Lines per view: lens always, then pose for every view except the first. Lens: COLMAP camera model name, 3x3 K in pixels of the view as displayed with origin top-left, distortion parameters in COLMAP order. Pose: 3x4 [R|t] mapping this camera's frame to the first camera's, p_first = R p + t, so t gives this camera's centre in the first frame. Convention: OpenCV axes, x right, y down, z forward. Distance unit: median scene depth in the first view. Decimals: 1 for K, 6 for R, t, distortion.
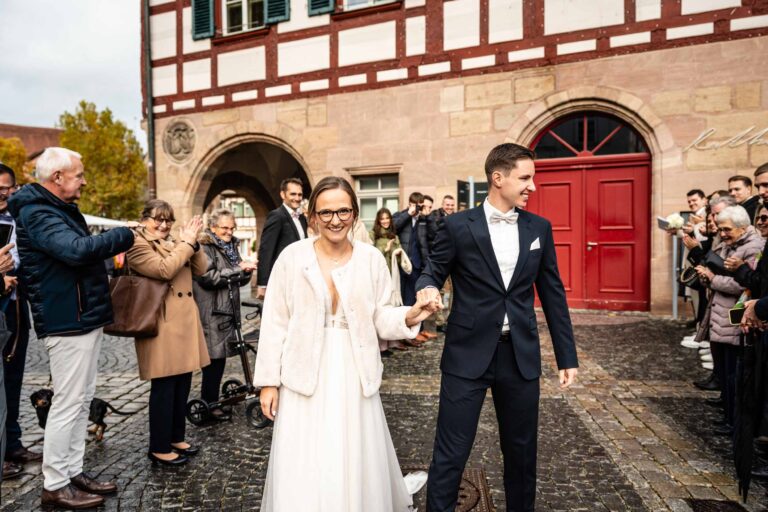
lens RADIAL K [[694.4, 0, 385.6], [0, 694.4, 259.9], [0, 0, 1]] dist [0.001921, 0.000000]
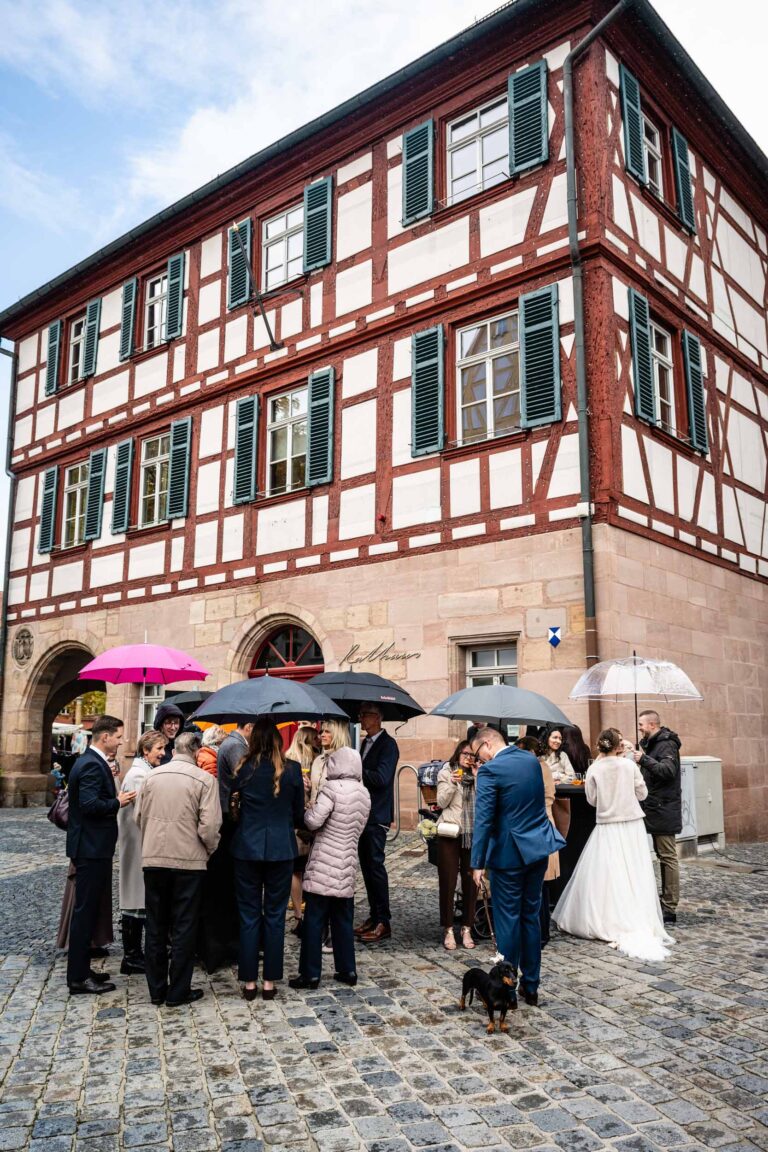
lens RADIAL K [[933.4, 0, 381.8], [0, 933.4, 571.3], [0, 0, 1]] dist [0.003905, 0.000419]
pose [[0.977897, -0.033946, -0.206312, 0.655853], [-0.007819, 0.980106, -0.198321, -0.009365], [0.208940, 0.195550, 0.958178, -0.325677]]
